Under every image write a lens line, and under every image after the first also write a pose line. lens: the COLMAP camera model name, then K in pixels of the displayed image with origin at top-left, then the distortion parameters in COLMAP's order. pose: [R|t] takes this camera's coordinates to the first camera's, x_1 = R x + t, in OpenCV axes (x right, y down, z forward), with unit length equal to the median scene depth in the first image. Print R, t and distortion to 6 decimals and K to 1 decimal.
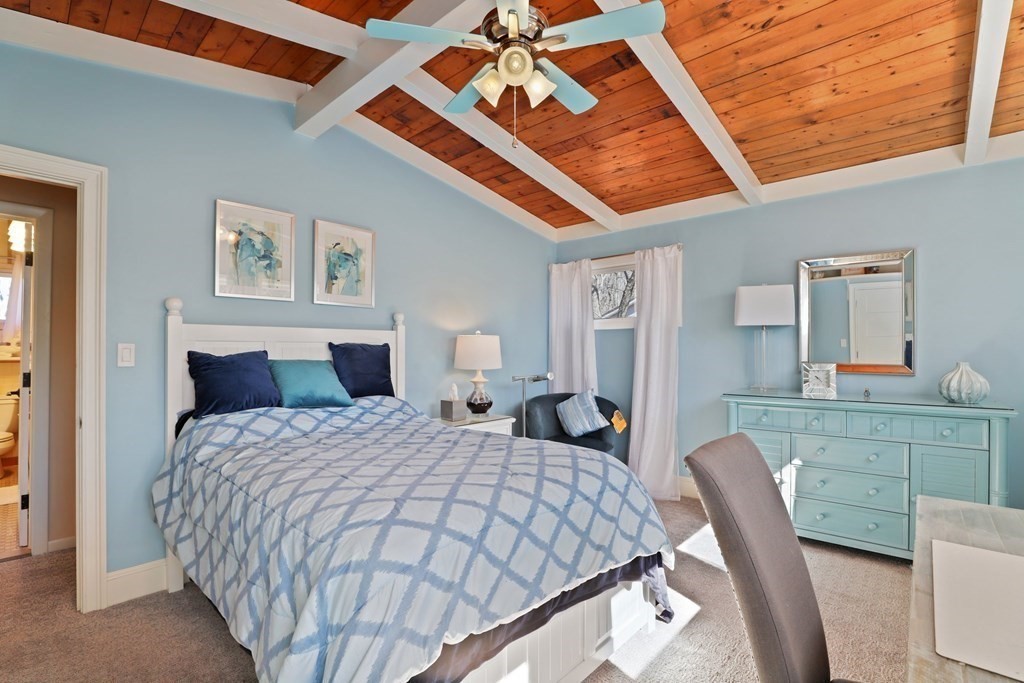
lens RADIAL K [[470.4, 0, 513.5], [0, 470.4, 342.6], [0, 0, 1]] dist [-0.029058, 0.006701]
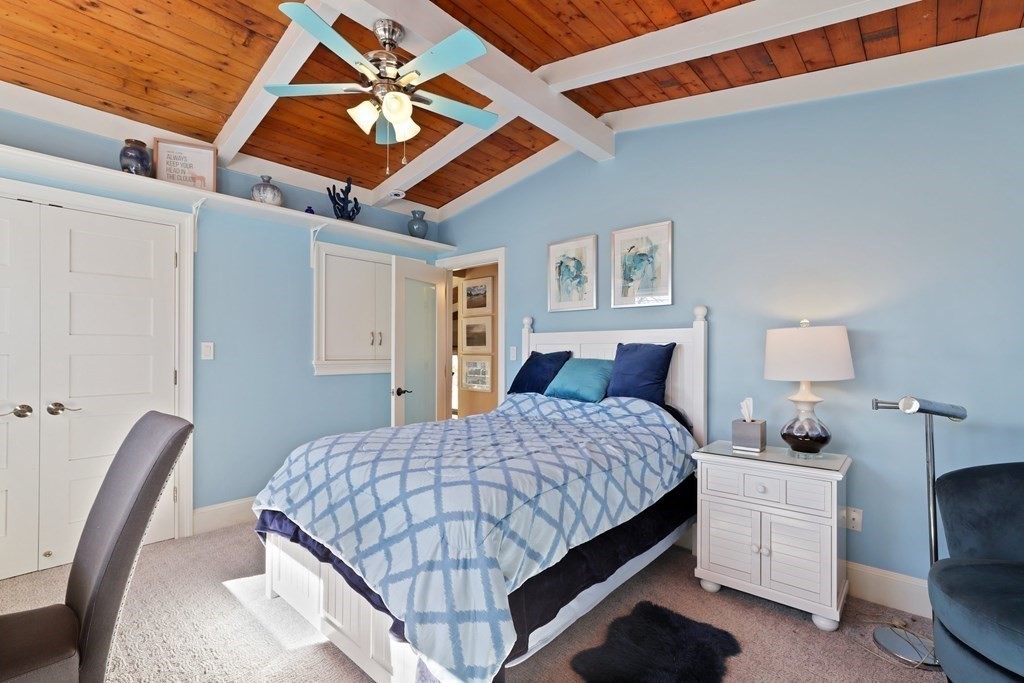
lens RADIAL K [[470.4, 0, 514.8], [0, 470.4, 346.5], [0, 0, 1]] dist [-0.029058, 0.006701]
pose [[0.002998, -0.007336, -0.999969, 0.662366], [0.016433, 0.999838, -0.007285, 0.010700], [0.999860, -0.016410, 0.003118, 0.743888]]
